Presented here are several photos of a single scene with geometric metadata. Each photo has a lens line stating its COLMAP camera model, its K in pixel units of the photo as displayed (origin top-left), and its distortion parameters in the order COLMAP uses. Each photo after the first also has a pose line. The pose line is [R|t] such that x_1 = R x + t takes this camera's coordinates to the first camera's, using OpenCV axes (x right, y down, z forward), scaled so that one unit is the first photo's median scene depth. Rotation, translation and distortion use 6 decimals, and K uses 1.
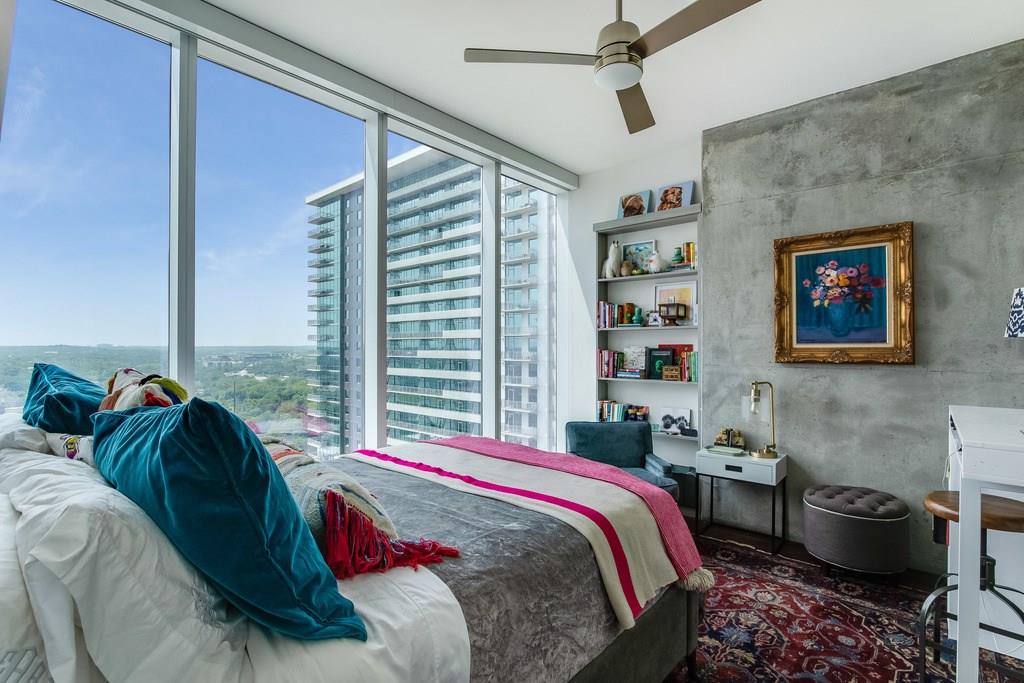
lens RADIAL K [[476.0, 0, 516.0], [0, 476.0, 344.5], [0, 0, 1]] dist [-0.015726, 0.000332]
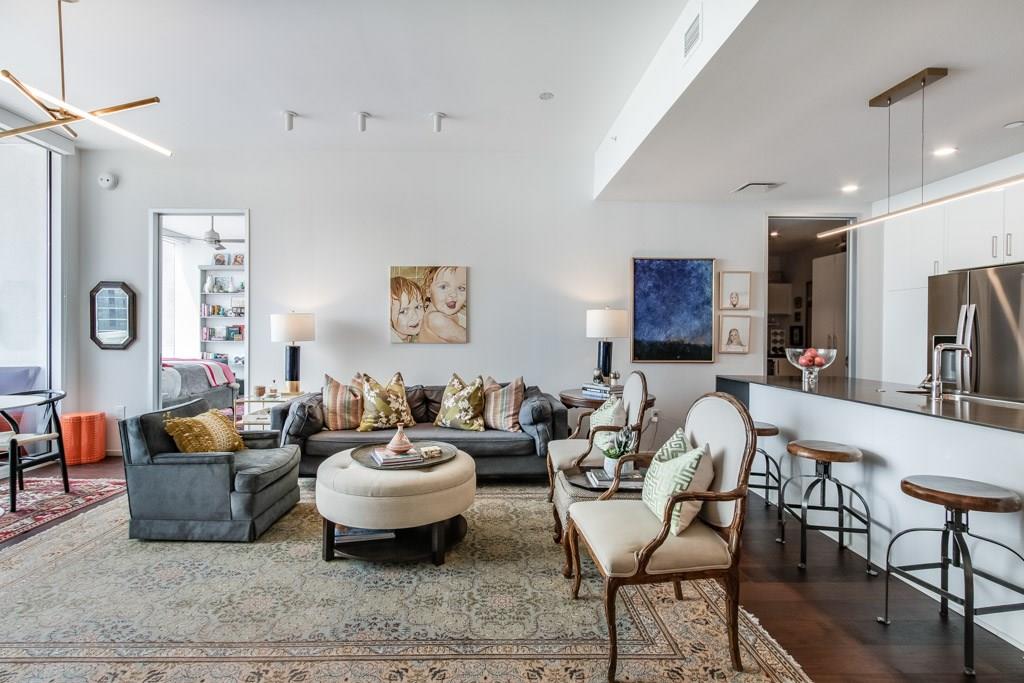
lens RADIAL K [[476.0, 0, 493.0], [0, 476.0, 330.3], [0, 0, 1]] dist [-0.015726, 0.000332]
pose [[0.735160, 0.002895, 0.677887, -0.296514], [-0.004888, 0.999988, 0.001030, 0.016226], [-0.677876, -0.004070, 0.735165, -1.413357]]
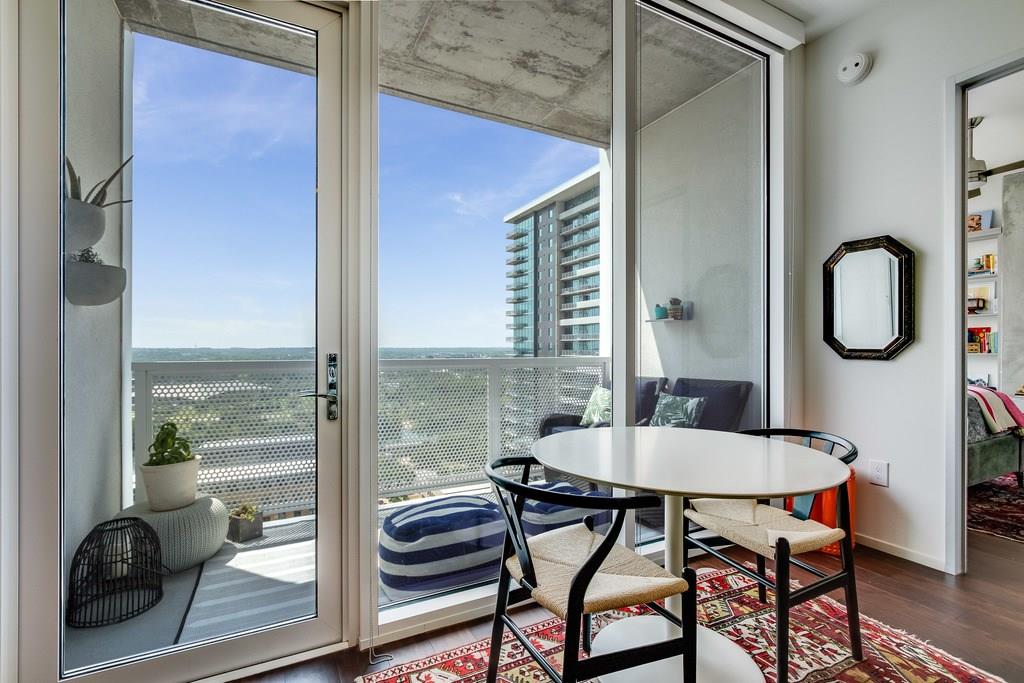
lens RADIAL K [[469.8, 0, 505.4], [0, 469.8, 349.8], [0, 0, 1]] dist [-0.003480, -0.000193]
pose [[0.932859, 0.000671, -0.360241, -0.431836], [0.001436, 0.999983, 0.005582, 0.052365], [0.360238, -0.005725, 0.932843, -0.742281]]
